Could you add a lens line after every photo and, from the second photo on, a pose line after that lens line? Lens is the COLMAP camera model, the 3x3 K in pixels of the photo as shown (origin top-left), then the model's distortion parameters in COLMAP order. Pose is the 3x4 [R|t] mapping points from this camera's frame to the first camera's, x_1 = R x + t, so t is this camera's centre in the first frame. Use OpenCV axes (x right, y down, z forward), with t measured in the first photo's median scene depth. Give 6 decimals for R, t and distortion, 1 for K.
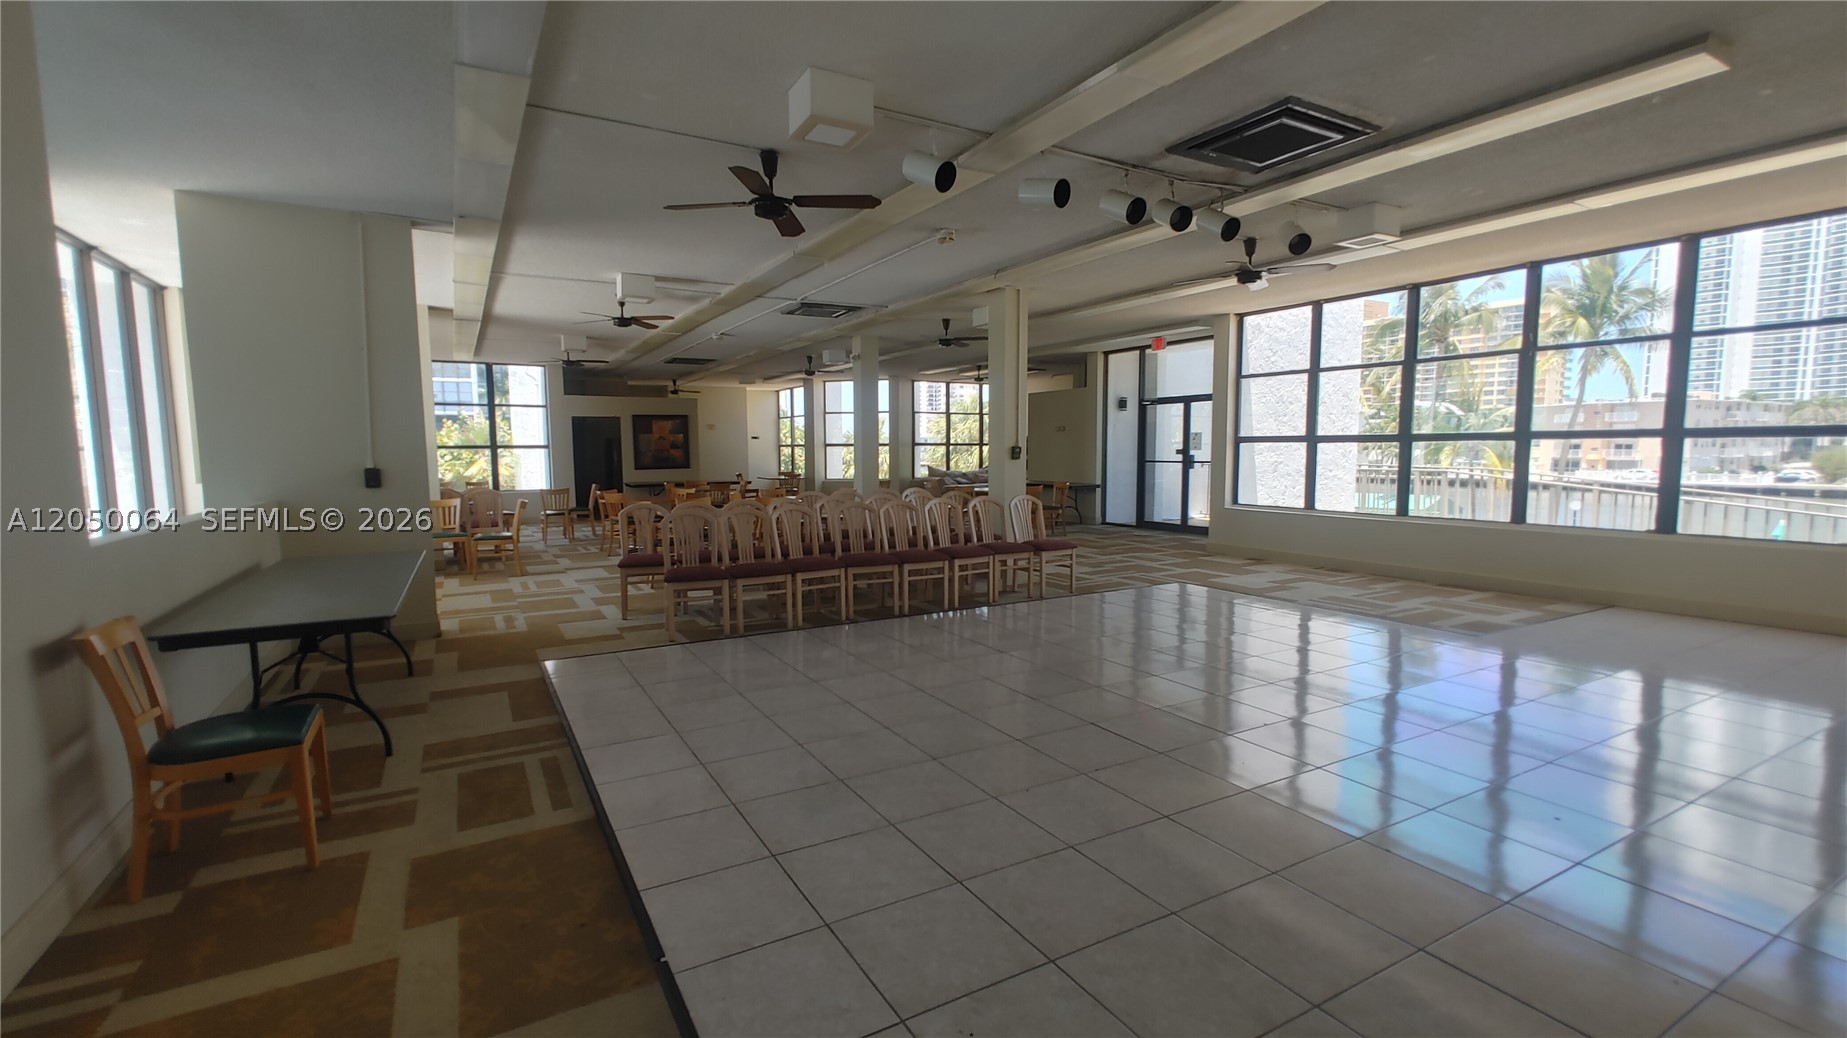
lens RADIAL K [[796.4, 0, 914.2], [0, 796.4, 522.9], [0, 0, 1]] dist [0.003437, 0.001799]
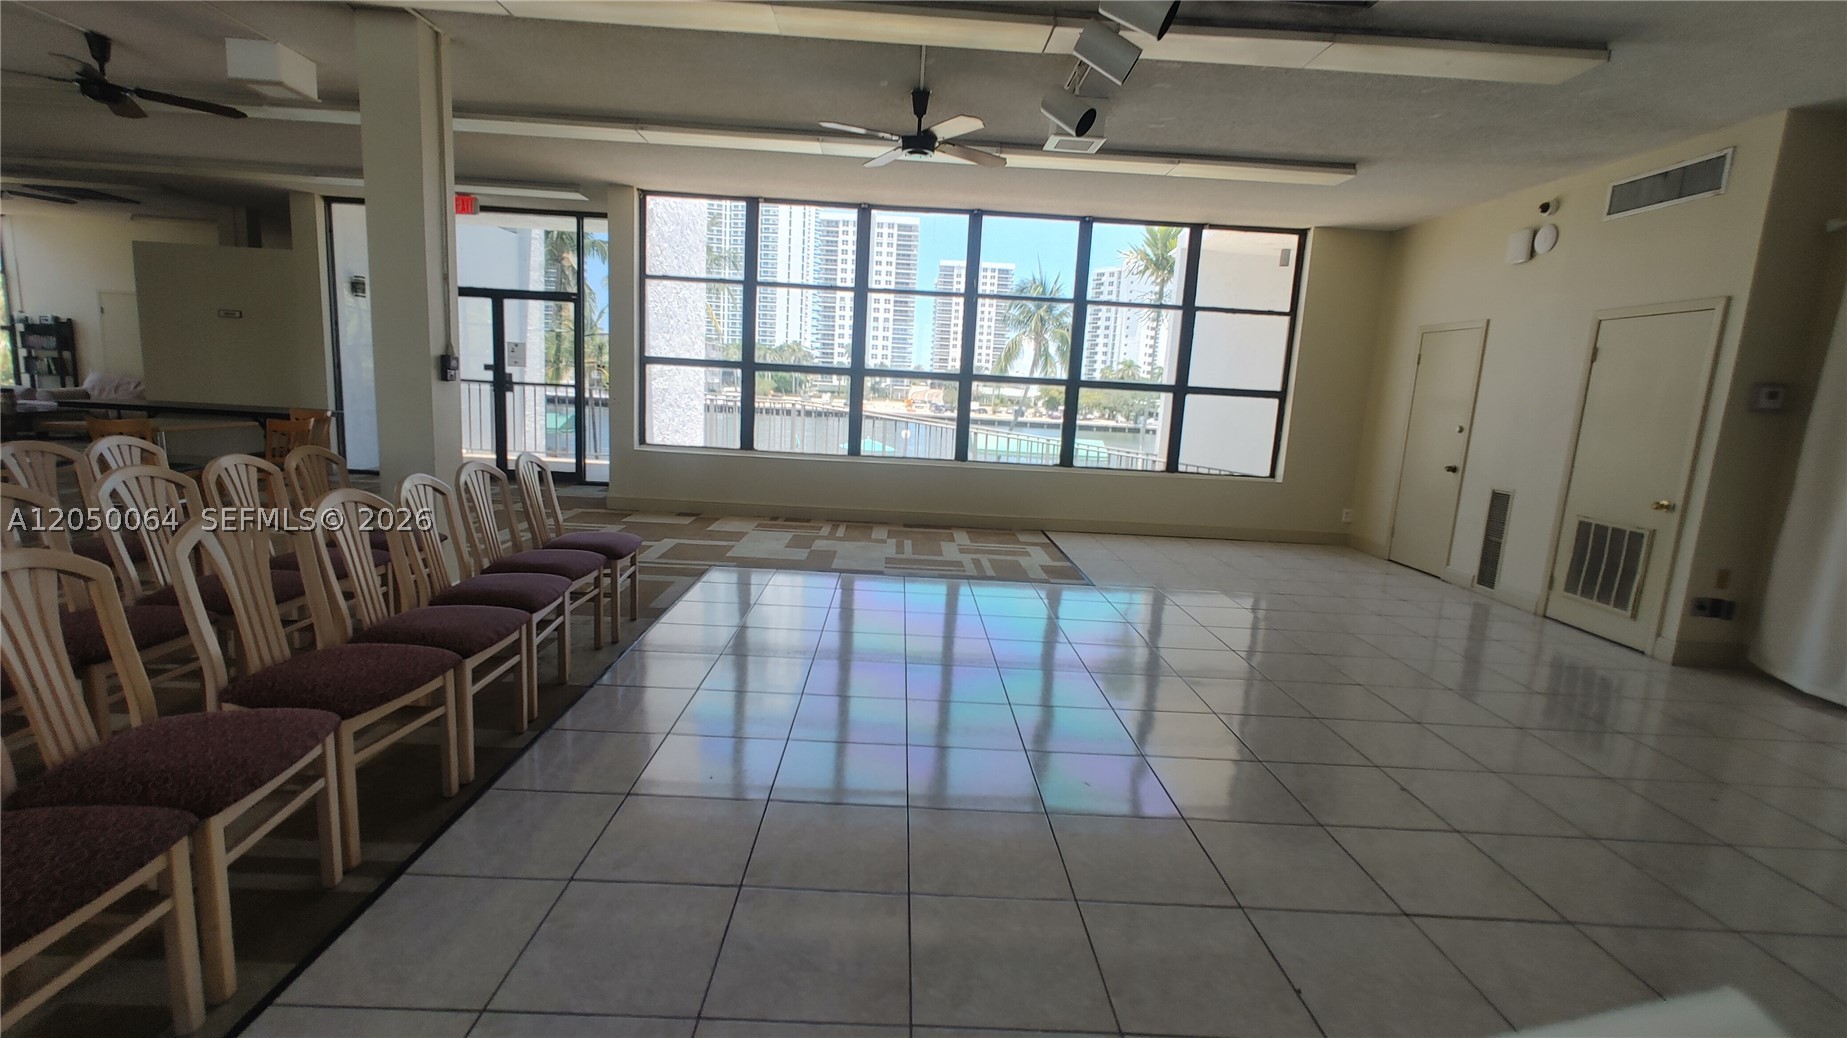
lens RADIAL K [[808.8, 0, 908.8], [0, 808.8, 506.5], [0, 0, 1]] dist [0.001919, 0.000401]
pose [[0.478916, -0.100426, 0.872098, -0.137400], [0.025503, 0.994607, 0.100528, -0.030064], [-0.877490, -0.025904, 0.478894, 0.334102]]
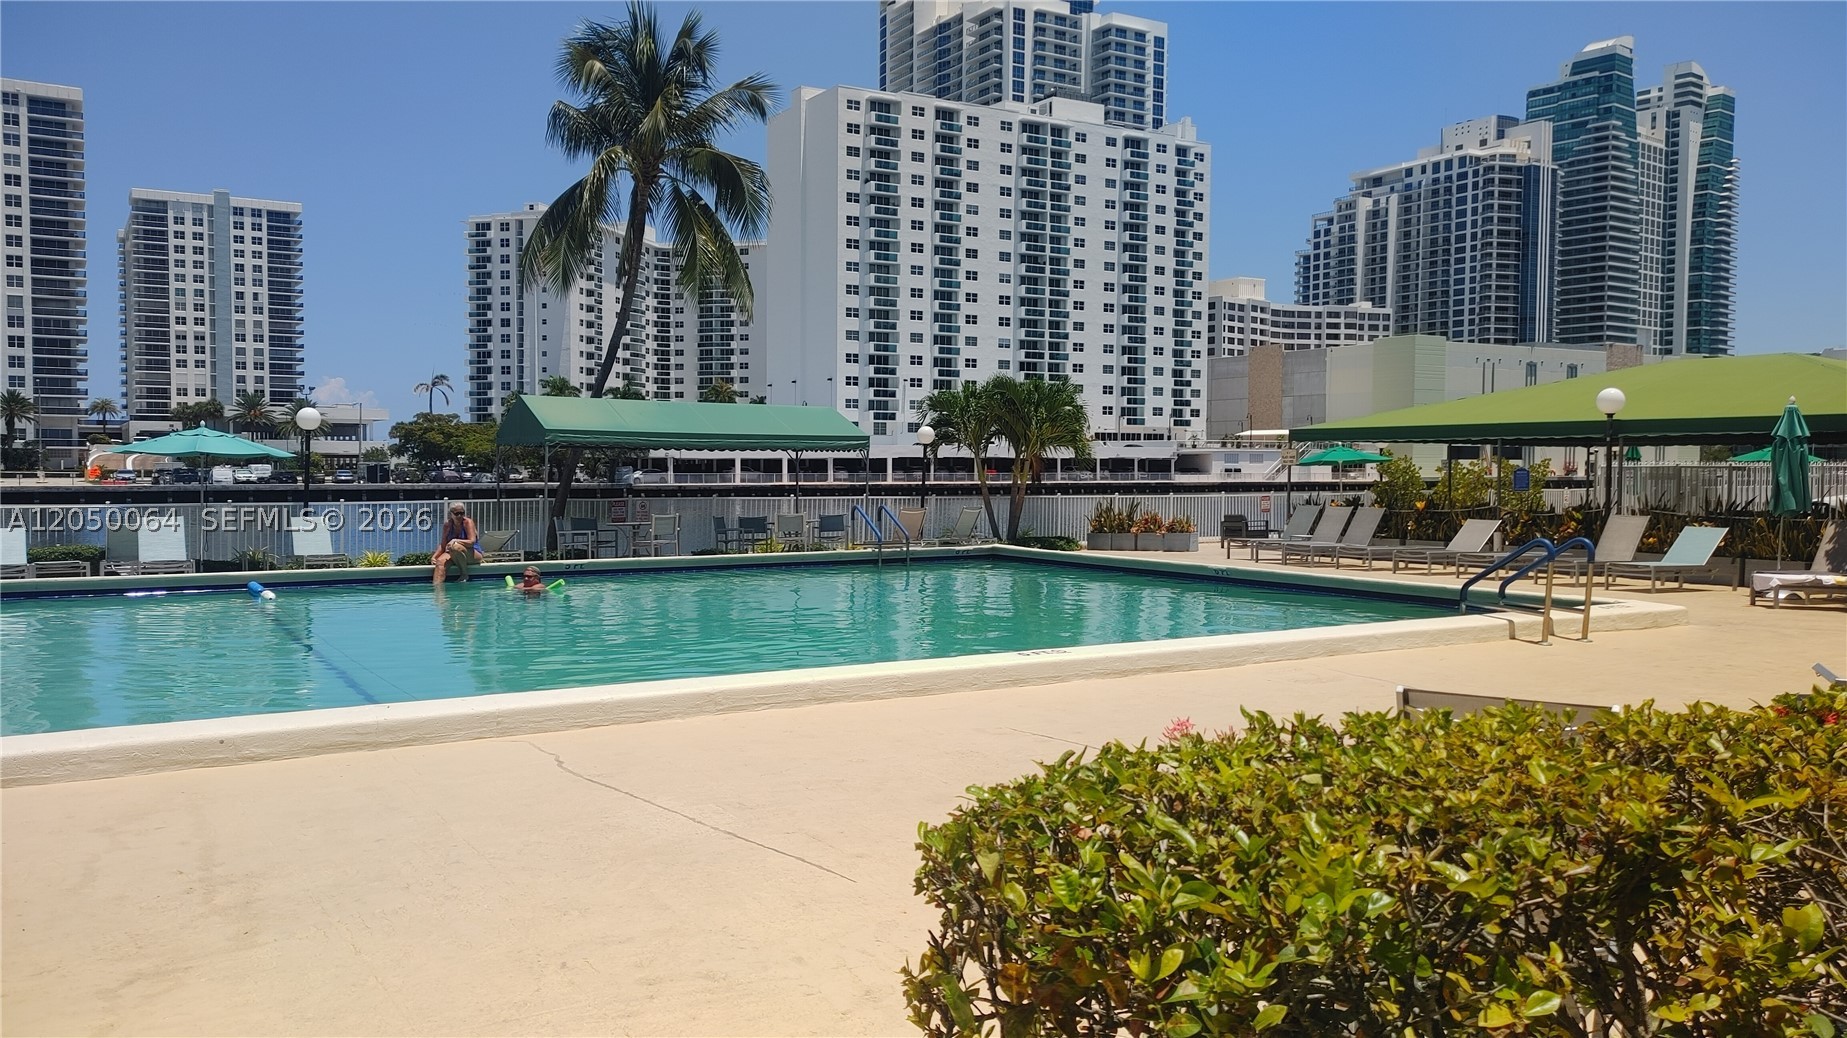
lens RADIAL K [[1434.6, 0, 920.5], [0, 1434.6, 523.7], [0, 0, 1]] dist [0.044663, -0.008940]
pose [[-0.035381, -0.033845, 0.998801, 0.580458], [0.084949, 0.995707, 0.036749, 0.152978], [-0.995757, 0.086148, -0.032354, 1.079792]]
